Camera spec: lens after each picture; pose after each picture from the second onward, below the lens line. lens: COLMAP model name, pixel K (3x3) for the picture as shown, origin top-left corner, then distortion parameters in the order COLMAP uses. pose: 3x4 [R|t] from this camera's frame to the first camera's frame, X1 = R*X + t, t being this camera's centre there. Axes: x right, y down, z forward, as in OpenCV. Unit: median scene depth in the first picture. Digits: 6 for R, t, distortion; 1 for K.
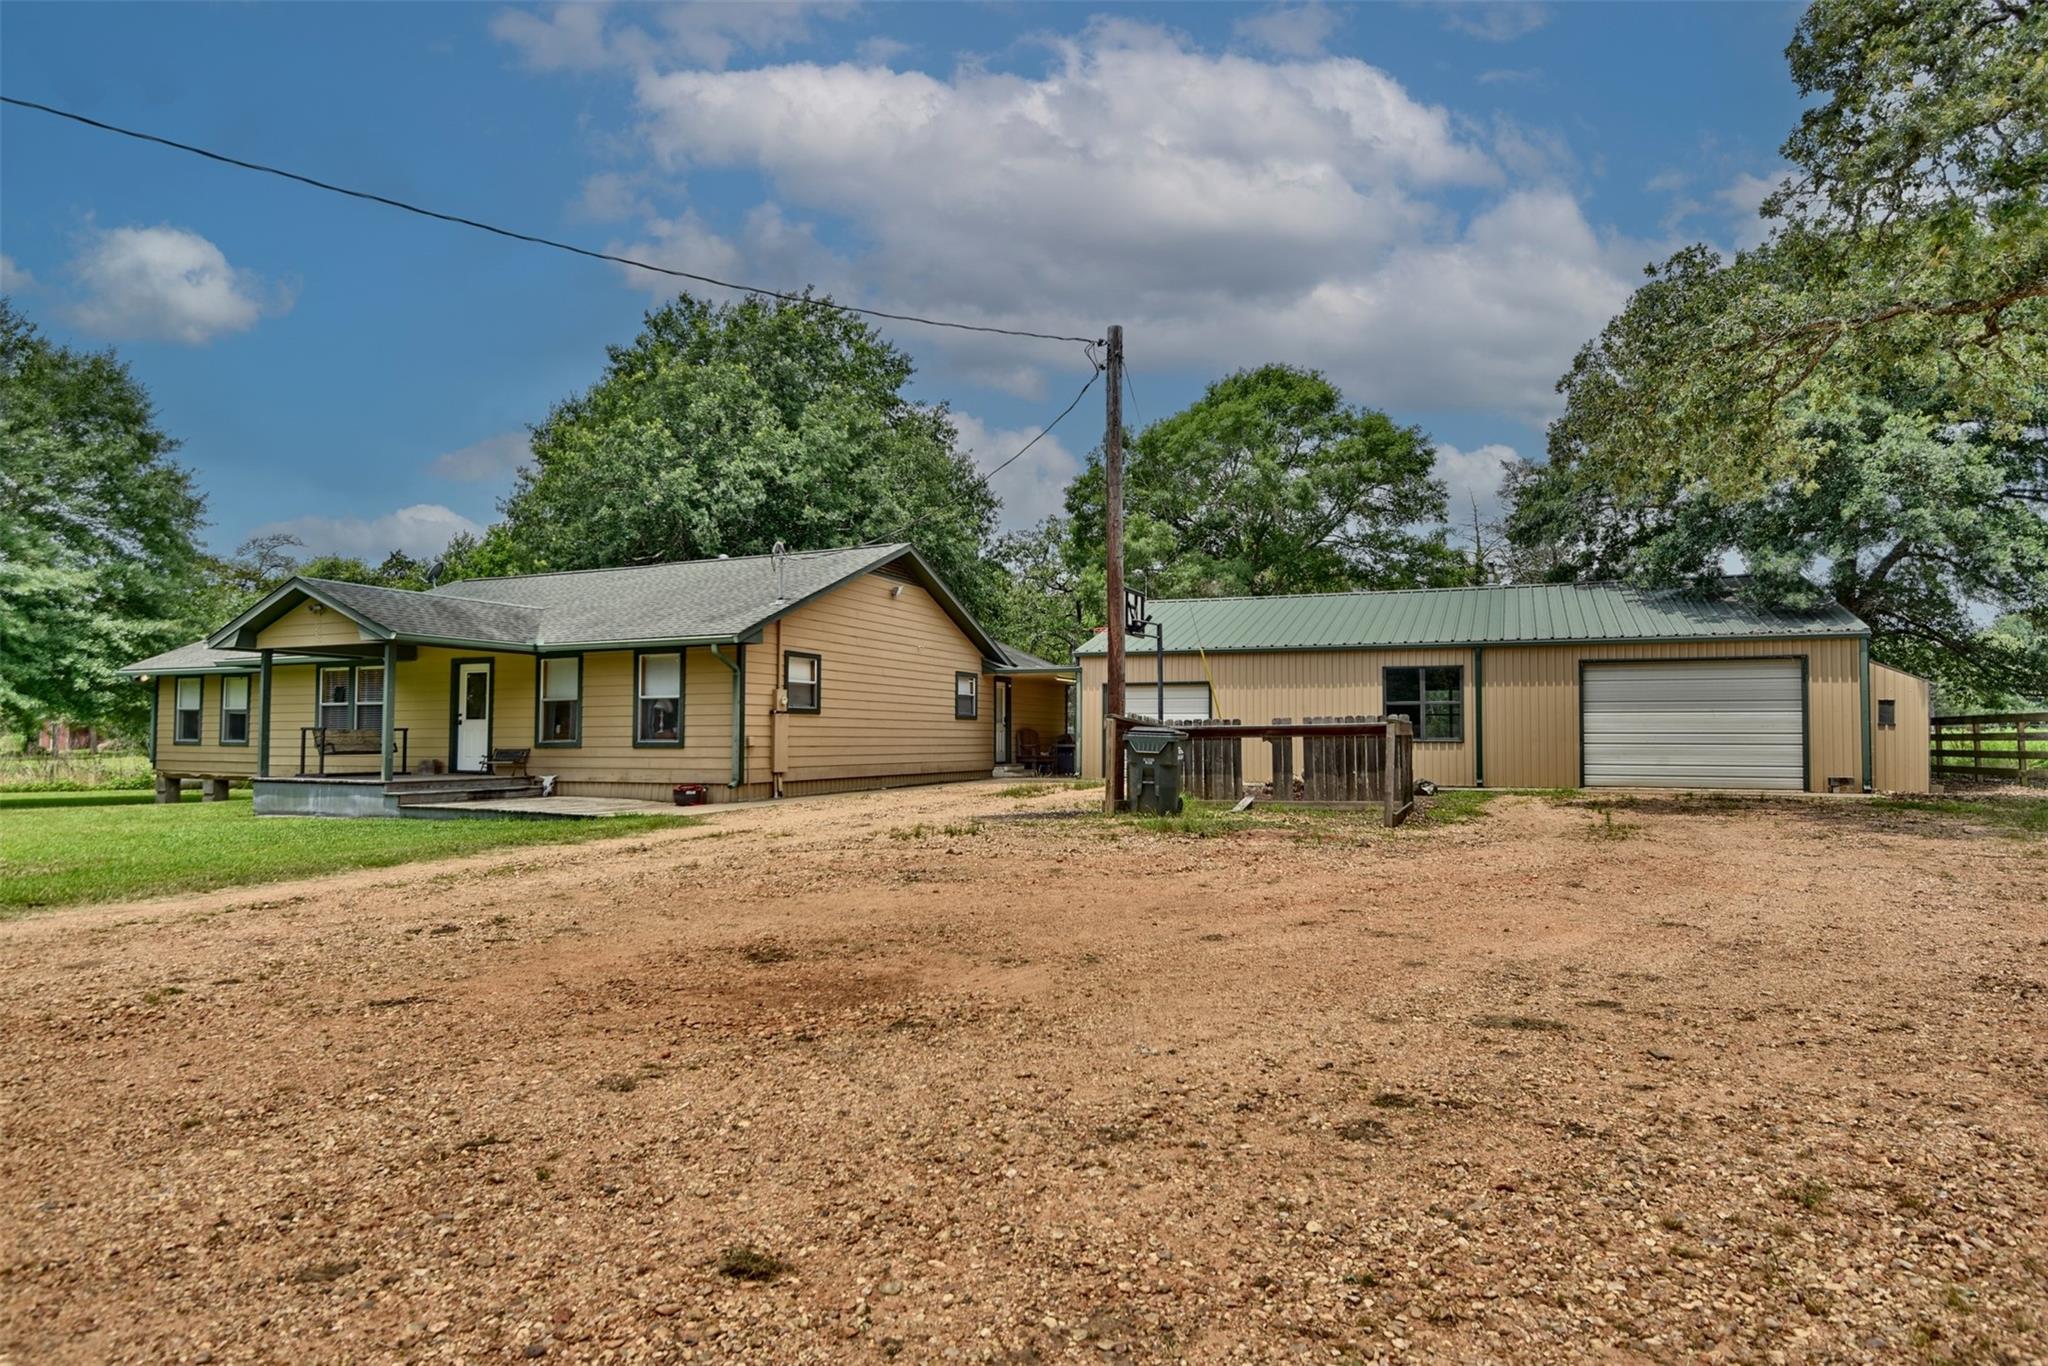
lens RADIAL K [[1106.7, 0, 1023.6], [0, 1106.7, 692.1], [0, 0, 1]] dist [0.002152, 0.000197]
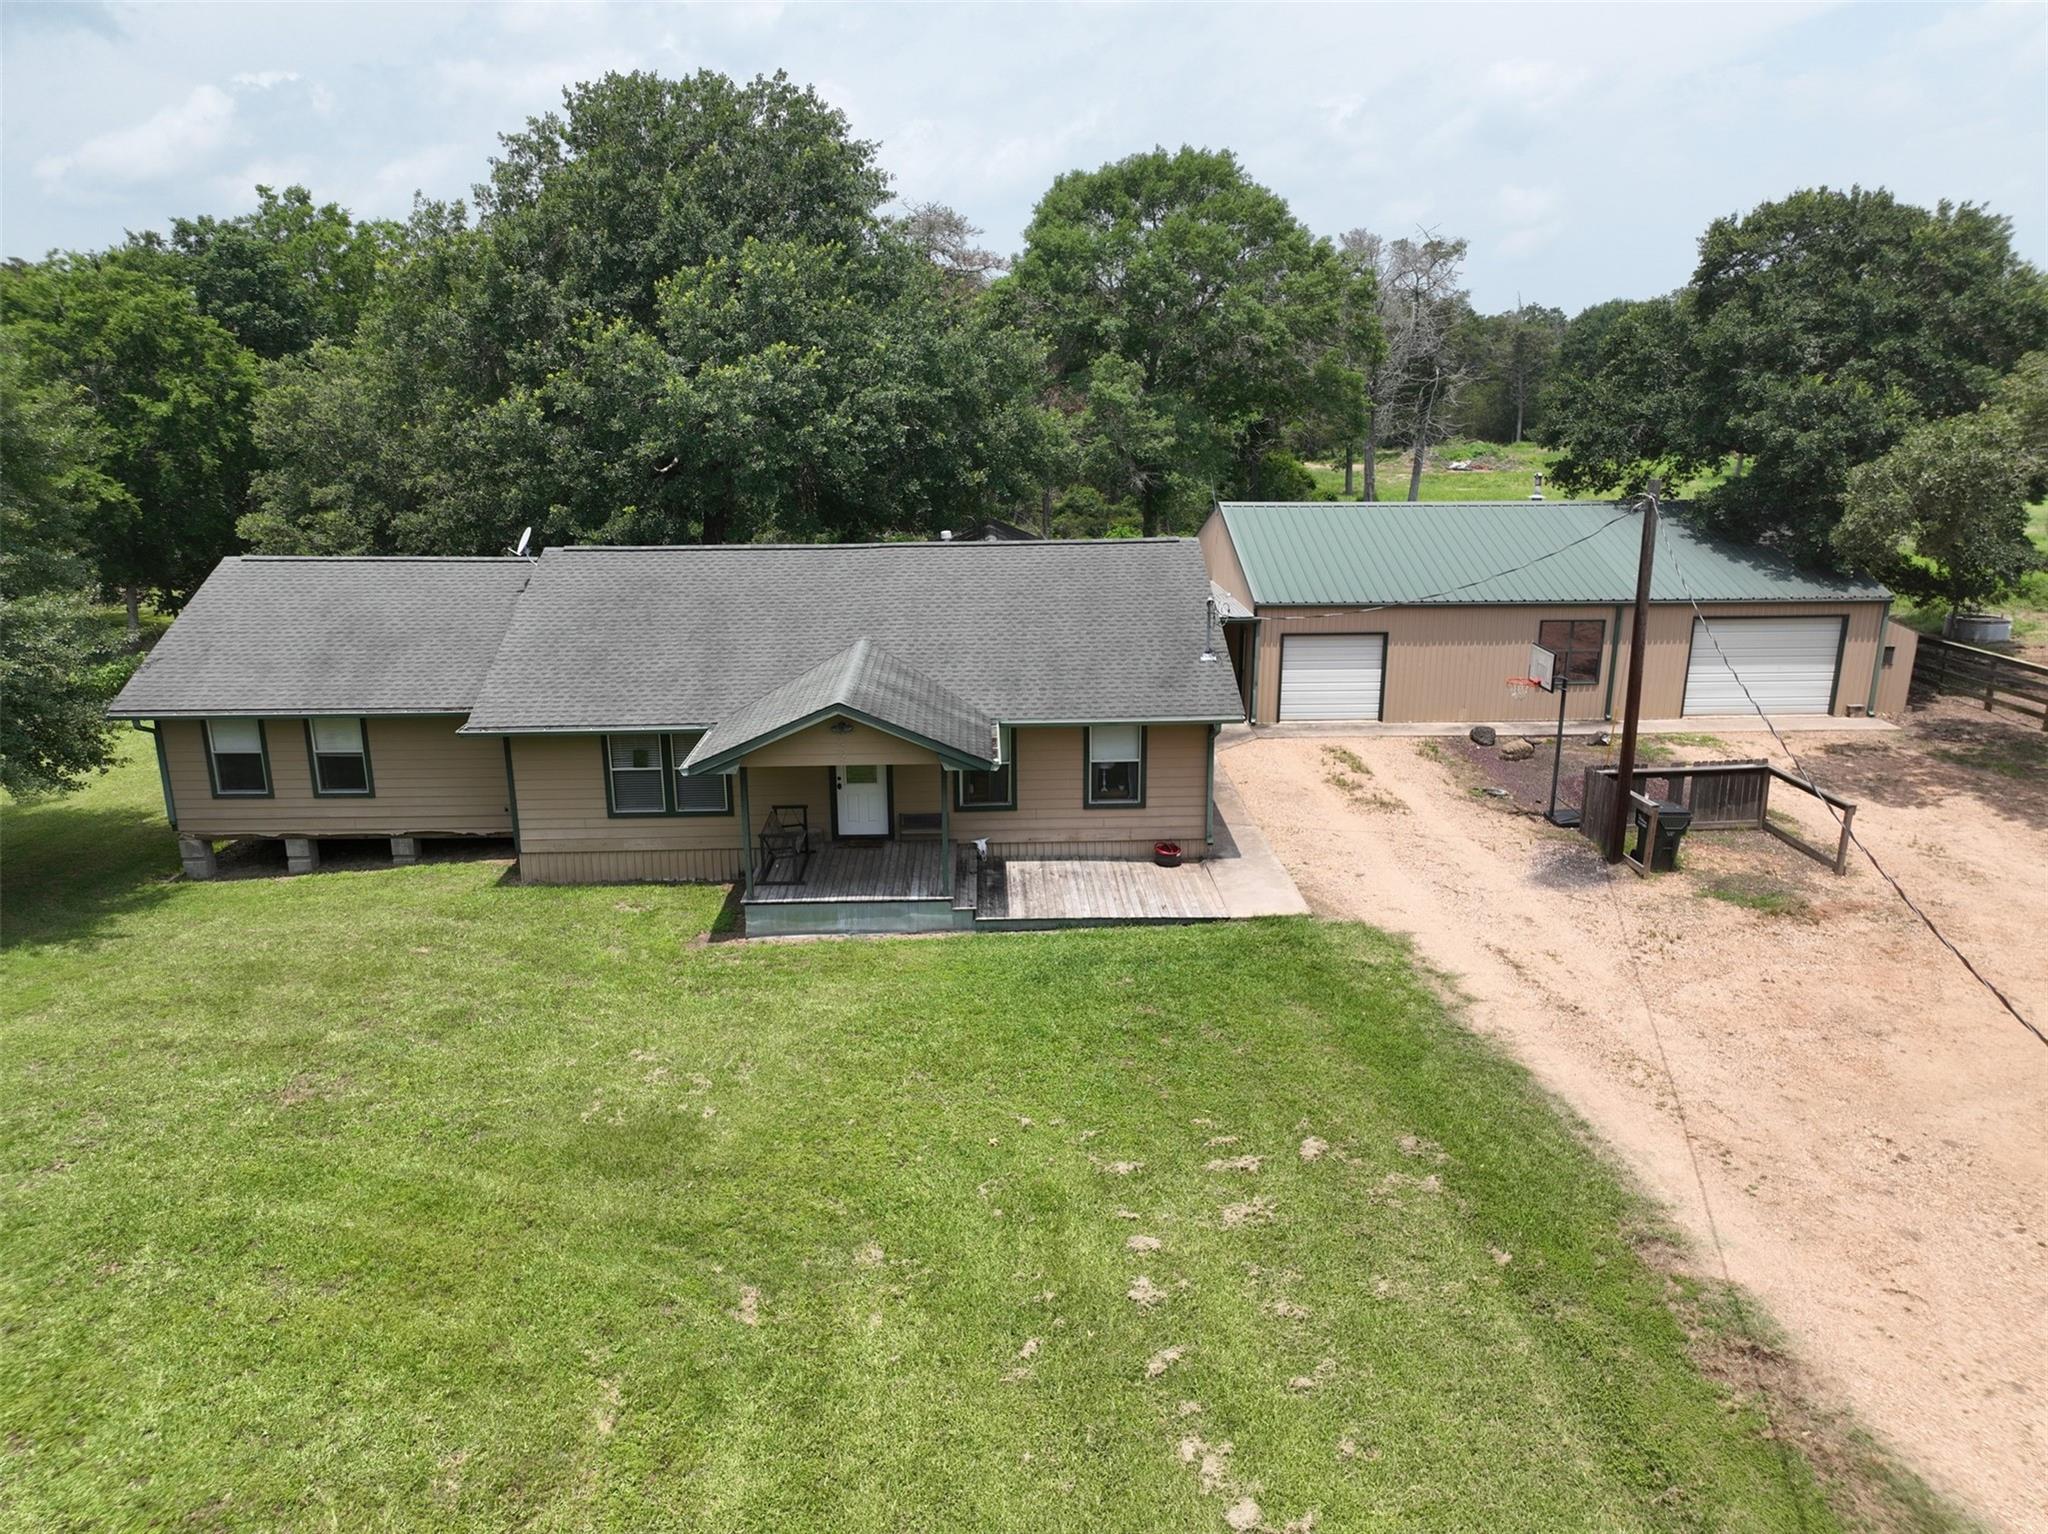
lens RADIAL K [[1403.6, 0, 1022.9], [0, 1403.6, 764.1], [0, 0, 1]] dist [0.026677, -0.002699]
pose [[0.905331, -0.120835, 0.407153, -0.898268], [-0.008186, 0.953529, 0.301190, -0.367690], [-0.424627, -0.276010, 0.862270, -0.080294]]
